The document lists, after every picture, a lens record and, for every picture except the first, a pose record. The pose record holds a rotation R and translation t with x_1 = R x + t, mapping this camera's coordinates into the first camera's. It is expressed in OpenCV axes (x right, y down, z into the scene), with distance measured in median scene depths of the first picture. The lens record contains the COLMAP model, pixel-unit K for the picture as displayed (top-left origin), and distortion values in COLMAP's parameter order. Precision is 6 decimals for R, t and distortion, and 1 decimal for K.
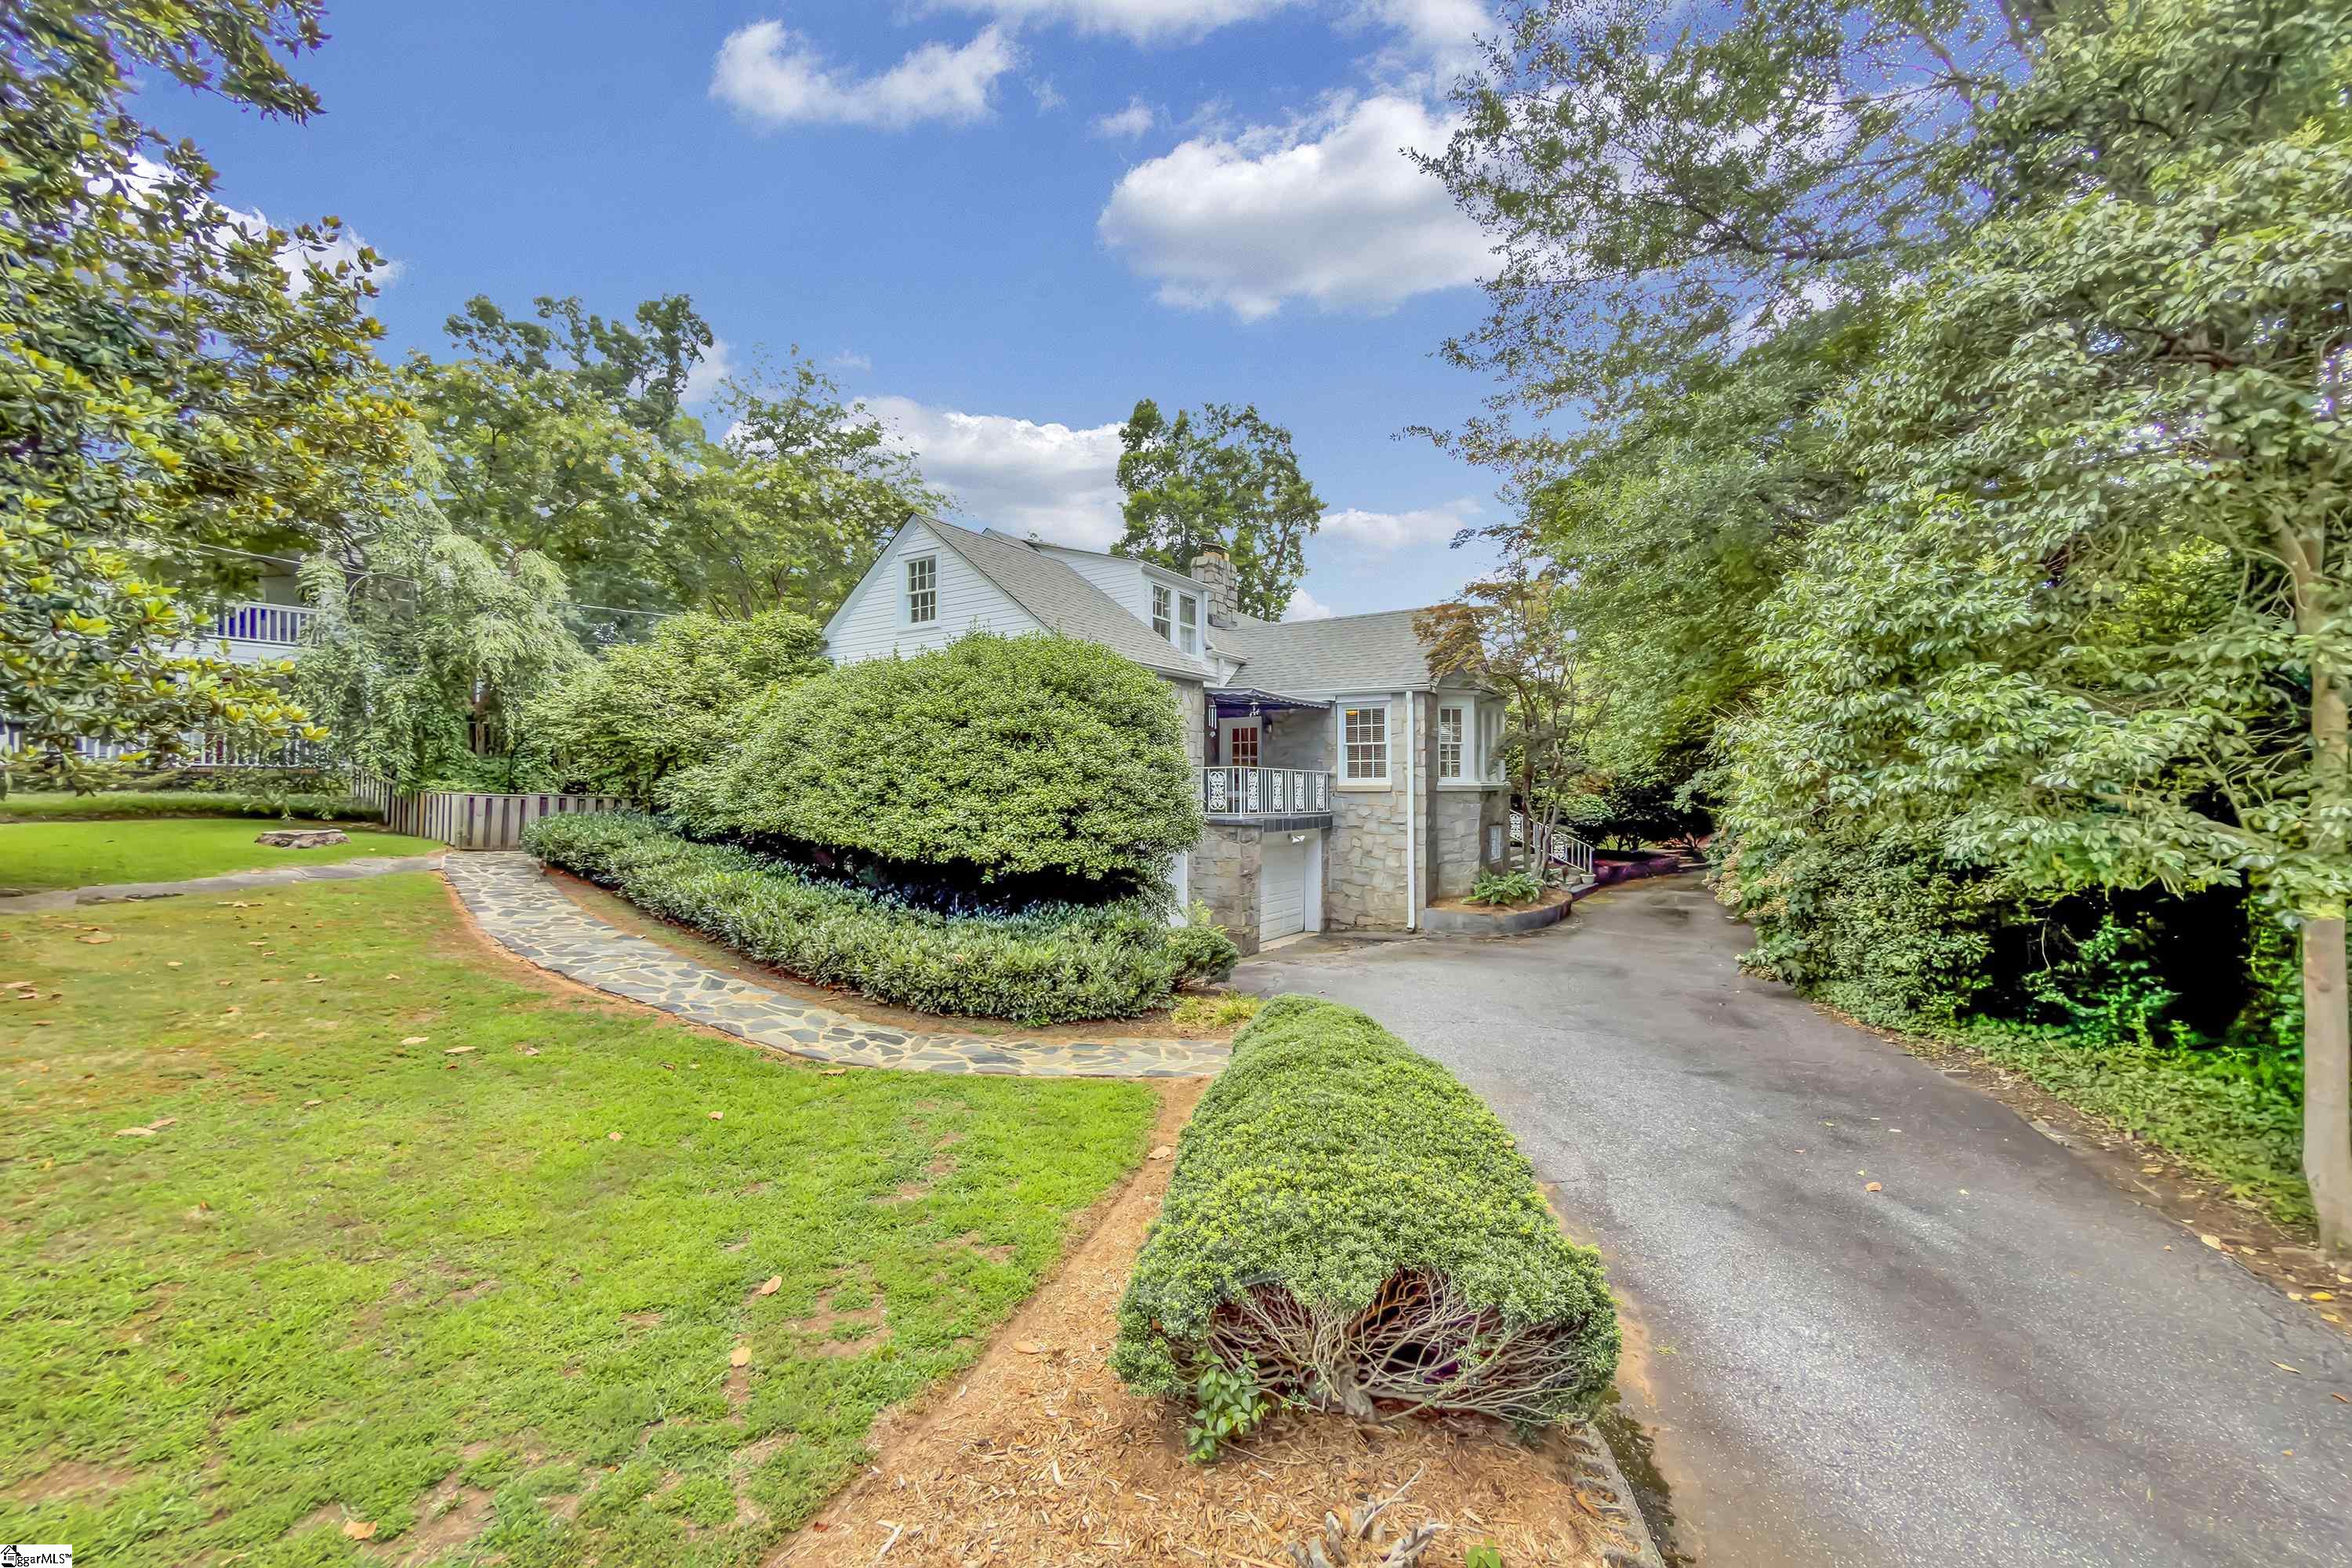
lens RADIAL K [[955.2, 0, 1176.0], [0, 955.2, 784.0], [0, 0, 1]] dist [-0.001445, -0.000304]
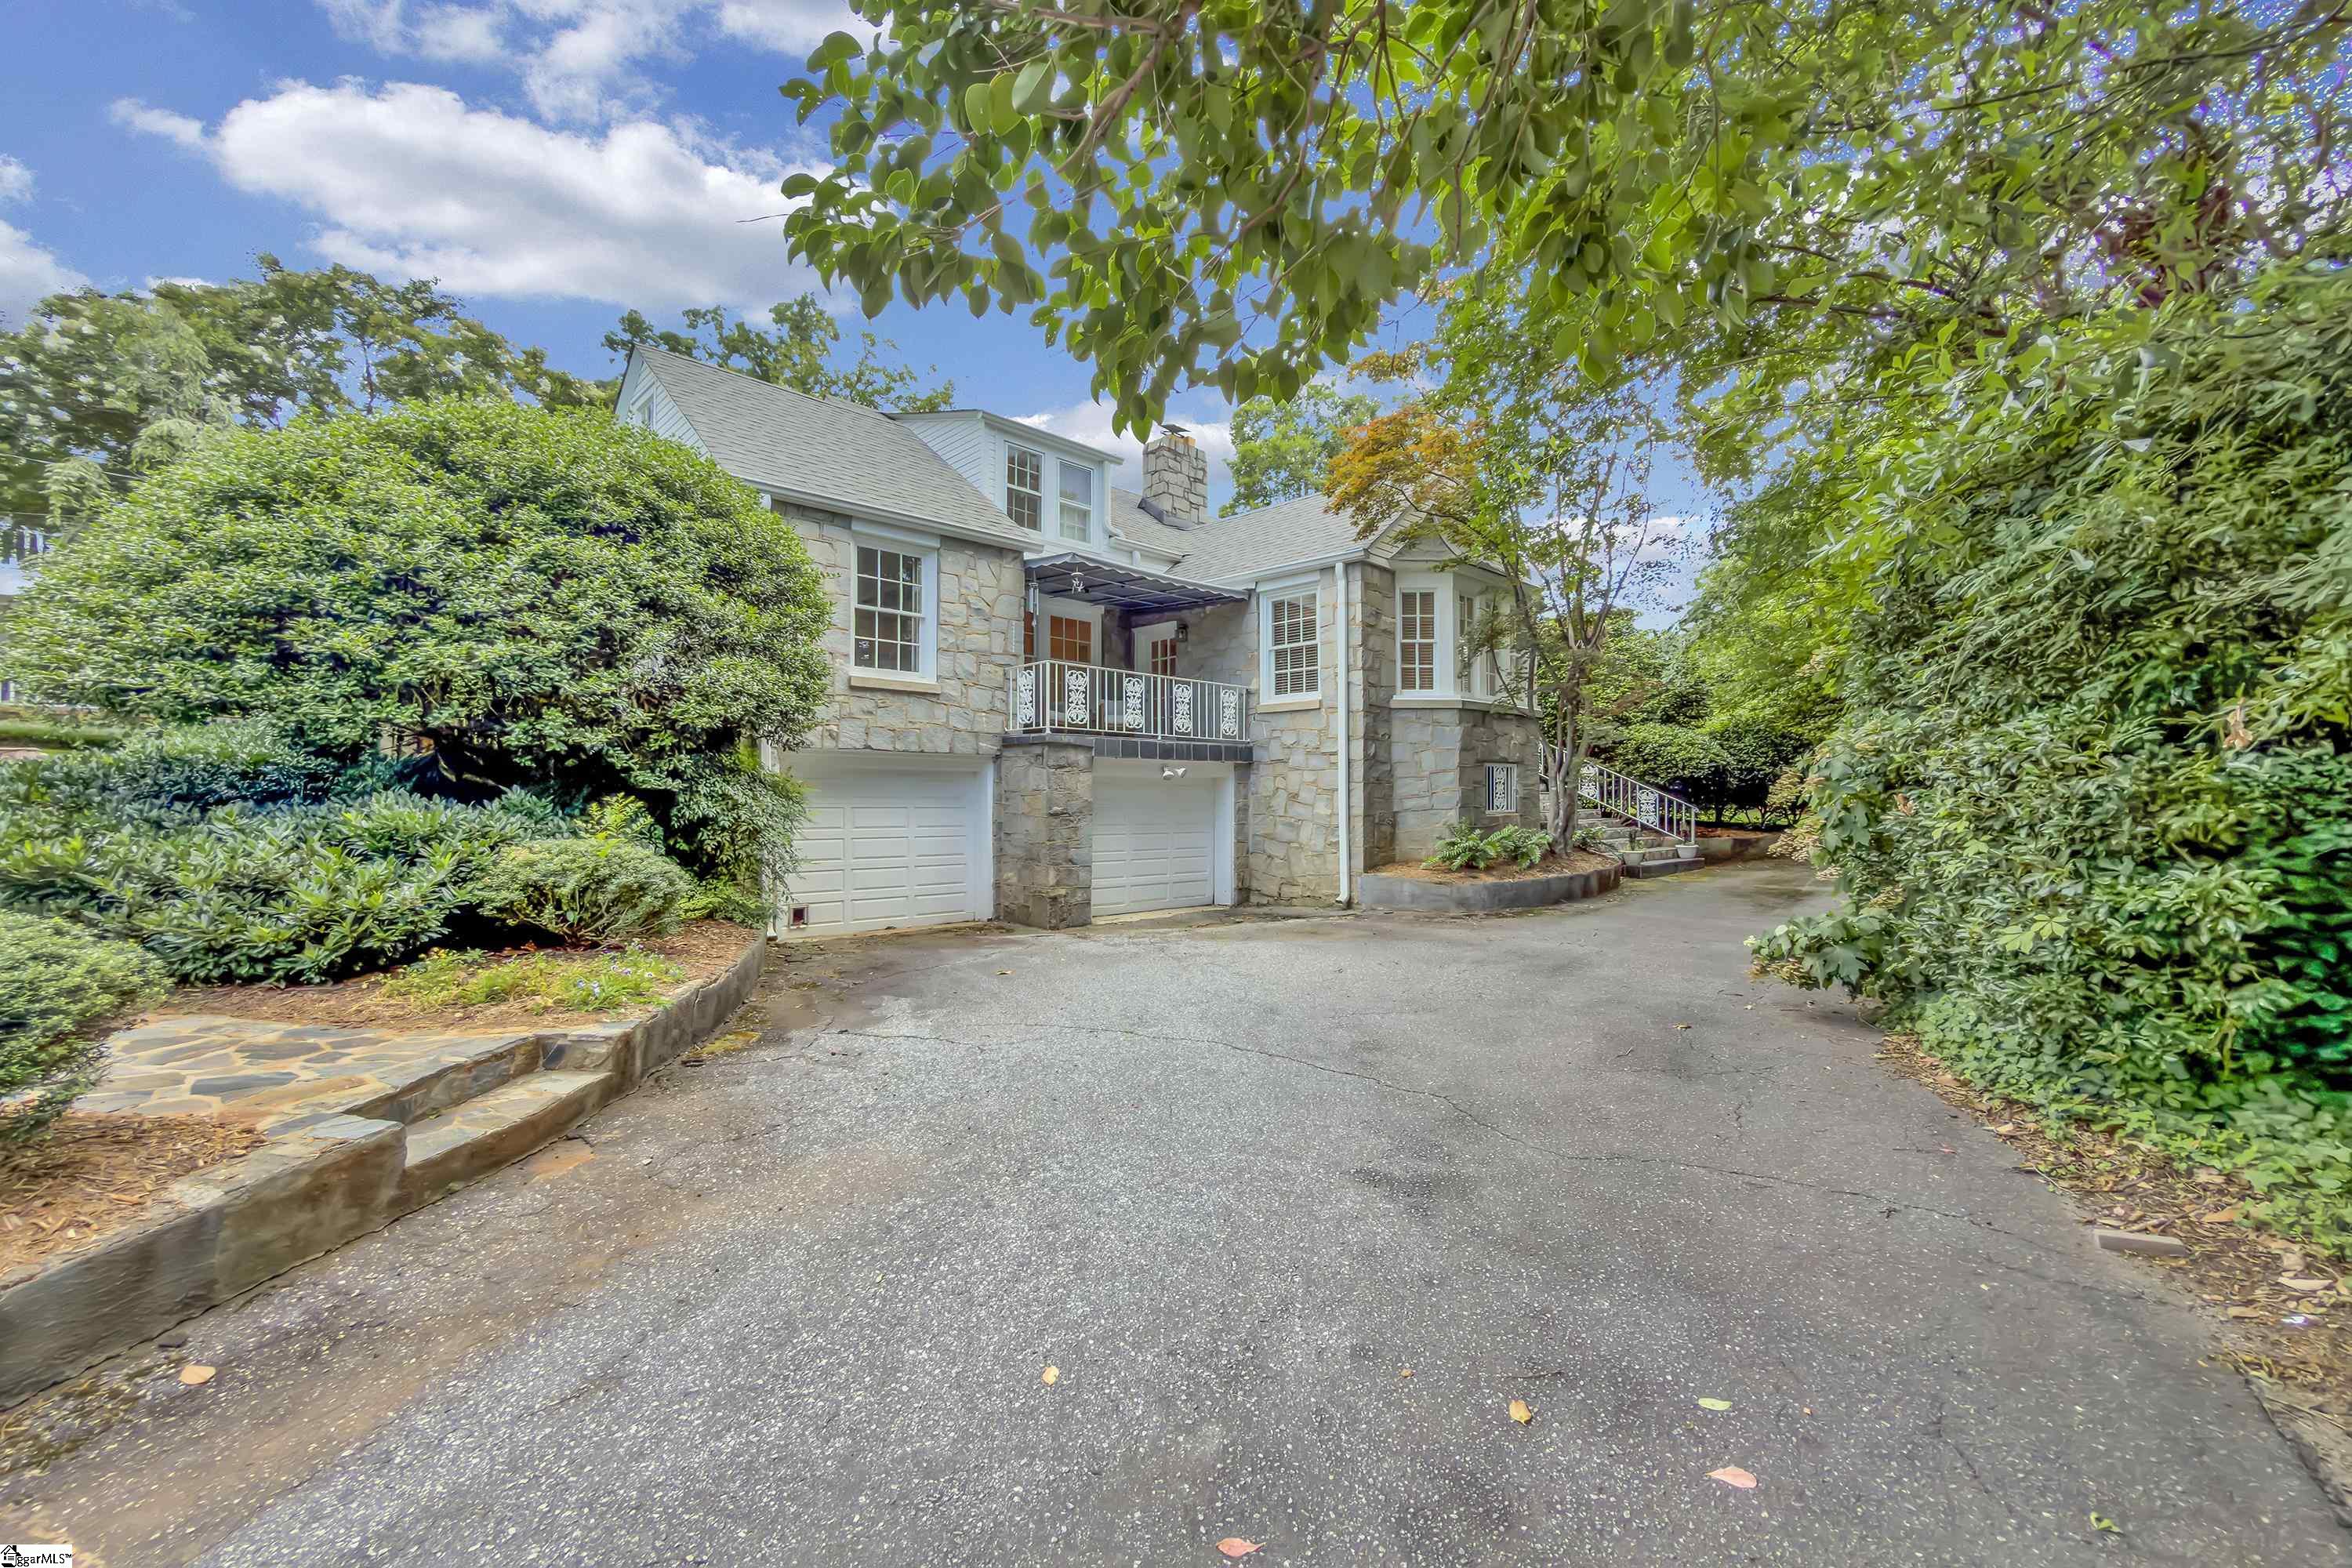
lens RADIAL K [[949.7, 0, 1176.0], [0, 949.7, 784.0], [0, 0, 1]] dist [-0.000484, 0.000077]
pose [[0.975557, -0.002262, -0.219736, 0.419154], [0.001060, 0.999984, -0.005587, 0.103052], [0.219745, 0.005218, 0.975543, 0.442530]]
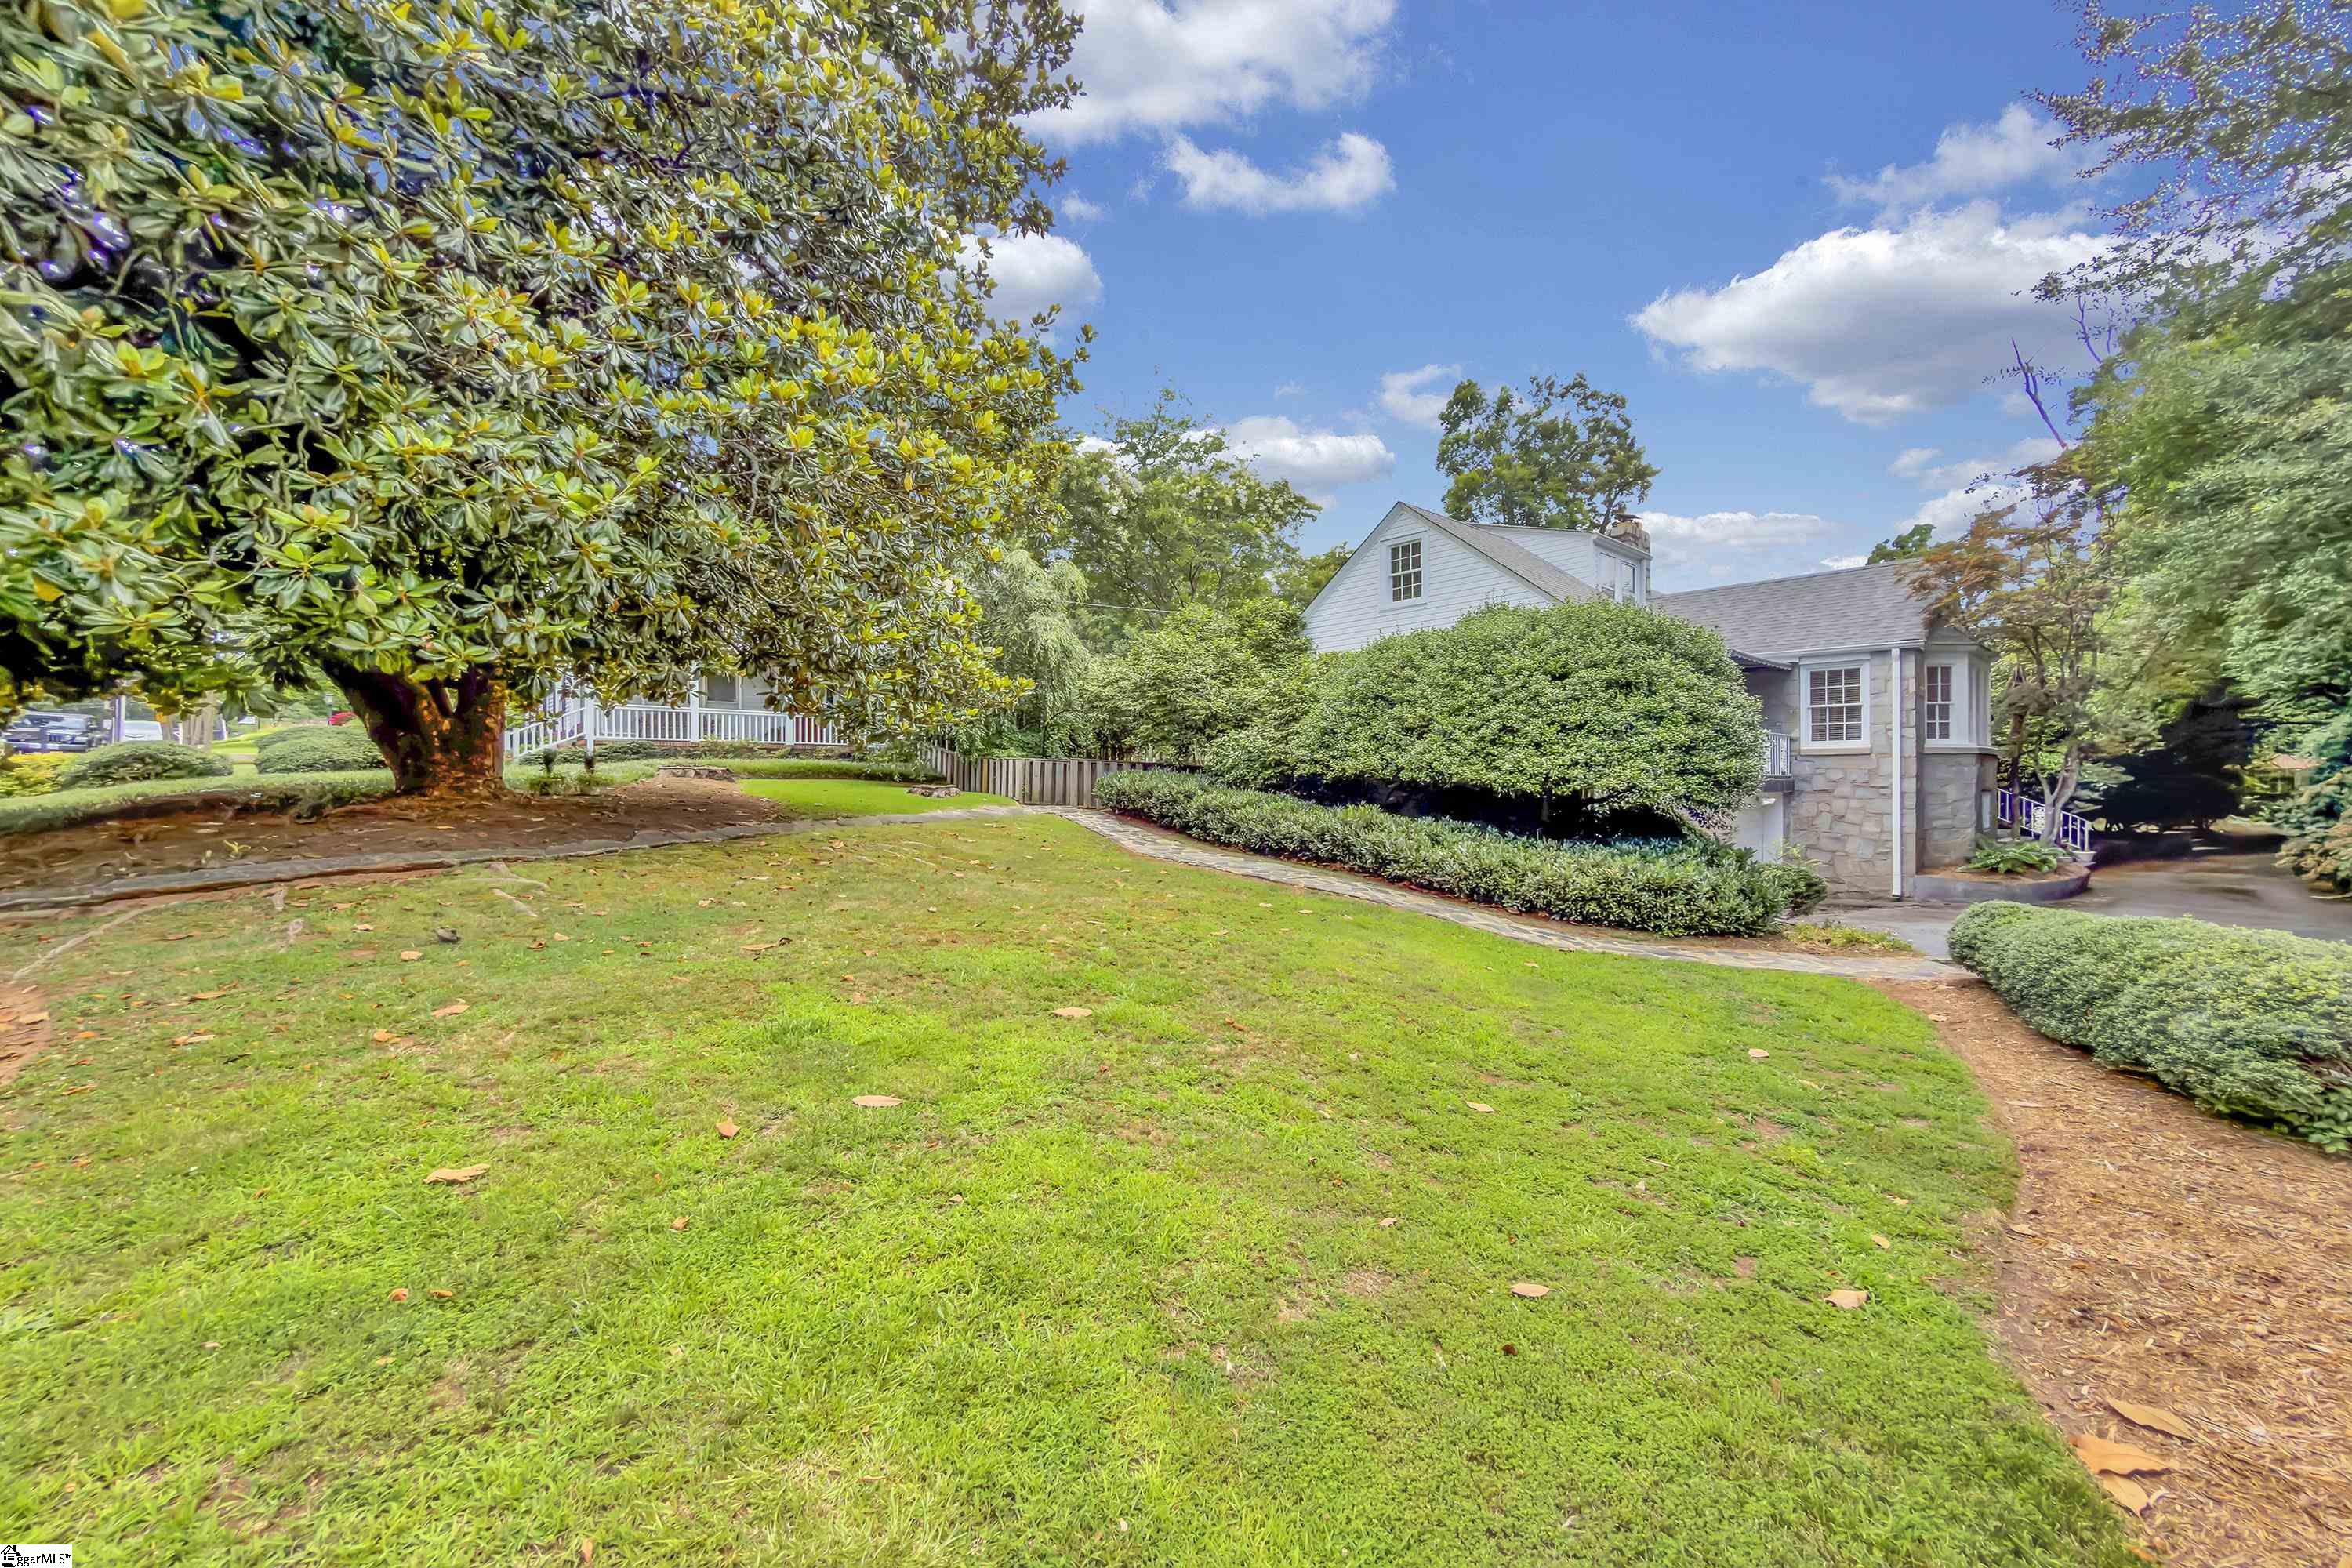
lens RADIAL K [[951.7, 0, 1176.0], [0, 951.7, 784.0], [0, 0, 1]] dist [0.000901, 0.000165]
pose [[0.963024, -0.001120, -0.269414, -0.290080], [0.002999, 0.999974, 0.006563, 0.045558], [0.269399, -0.007128, 0.963002, -0.173035]]
